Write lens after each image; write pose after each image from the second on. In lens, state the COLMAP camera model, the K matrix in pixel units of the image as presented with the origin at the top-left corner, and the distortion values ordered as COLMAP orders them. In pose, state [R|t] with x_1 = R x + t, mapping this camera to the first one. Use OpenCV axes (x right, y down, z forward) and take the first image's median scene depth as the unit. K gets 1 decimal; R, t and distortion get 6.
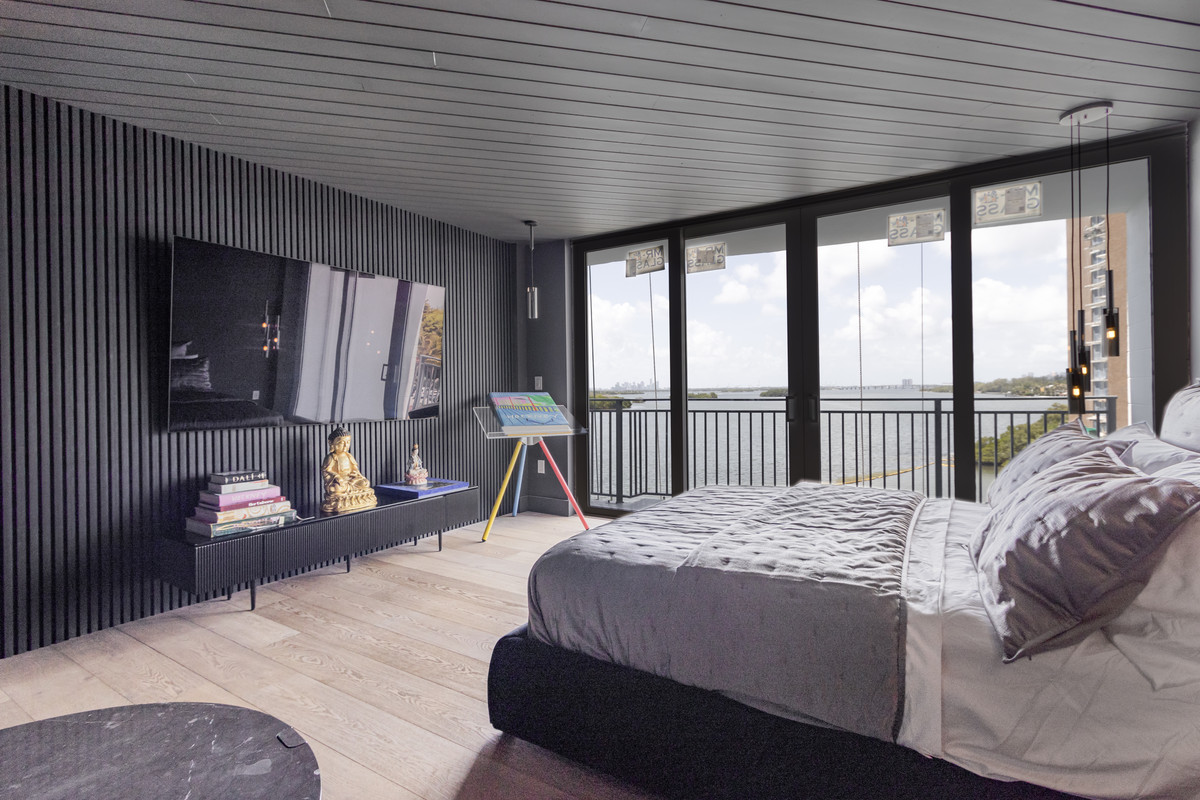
lens RADIAL K [[566.6, 0, 599.9], [0, 566.6, 400.4], [0, 0, 1]] dist [0.018946, 0.000688]
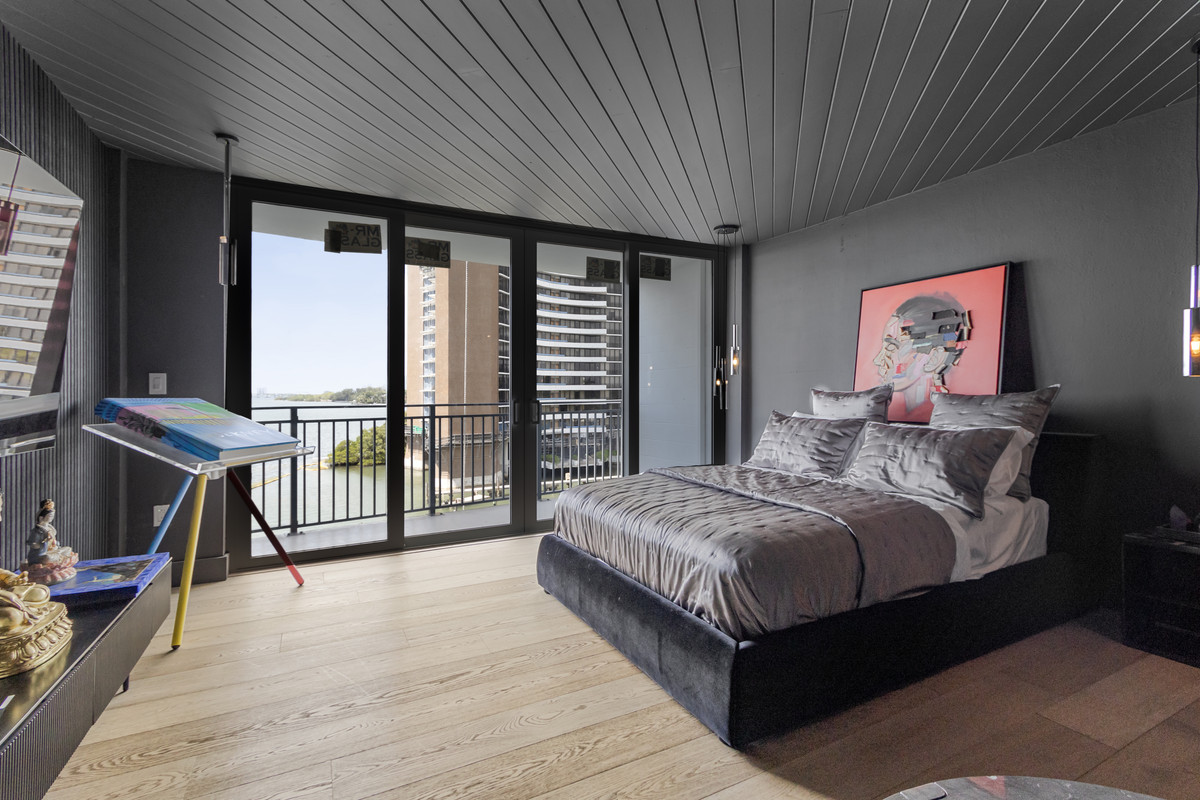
lens RADIAL K [[566.6, 0, 599.1], [0, 566.6, 396.4], [0, 0, 1]] dist [0.018946, 0.000688]
pose [[0.506394, 0.001254, 0.862301, -0.238710], [0.019173, 0.999735, -0.012713, 0.000646], [-0.862089, 0.022970, 0.506236, 0.150448]]
